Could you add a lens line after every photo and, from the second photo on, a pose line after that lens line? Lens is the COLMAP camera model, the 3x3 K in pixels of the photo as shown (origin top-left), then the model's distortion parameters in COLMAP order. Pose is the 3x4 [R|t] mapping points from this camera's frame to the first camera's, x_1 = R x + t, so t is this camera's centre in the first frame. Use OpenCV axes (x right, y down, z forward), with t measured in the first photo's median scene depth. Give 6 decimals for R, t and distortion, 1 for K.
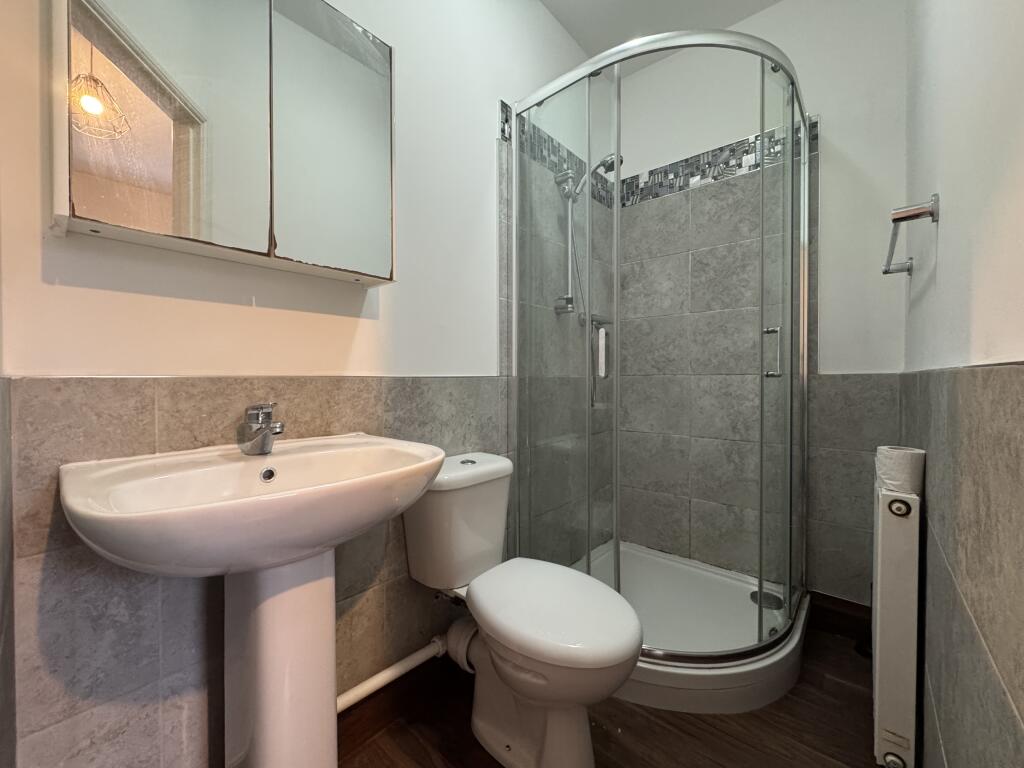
lens RADIAL K [[410.4, 0, 511.7], [0, 410.4, 380.4], [0, 0, 1]] dist [0.001465, -0.000109]
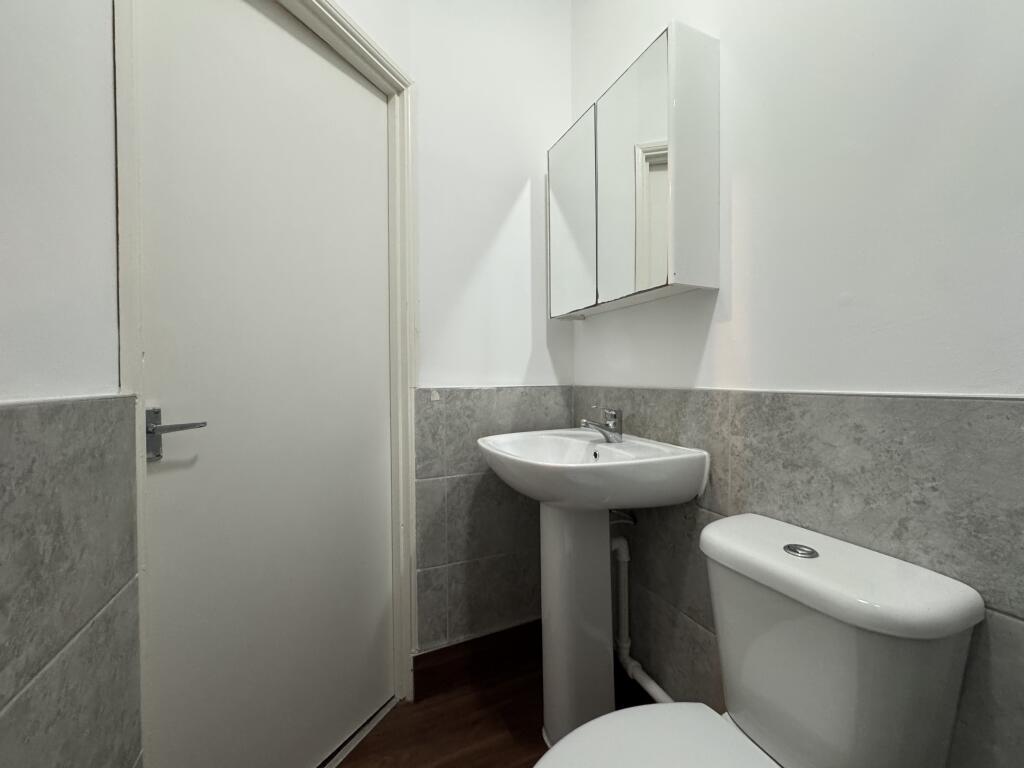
lens RADIAL K [[410.4, 0, 512.9], [0, 410.4, 381.1], [0, 0, 1]] dist [0.001465, -0.000109]
pose [[-0.427843, 0.012503, -0.903767, 0.603859], [-0.001657, 0.999892, 0.014617, -0.038895], [0.903852, 0.007752, -0.427776, 0.957665]]
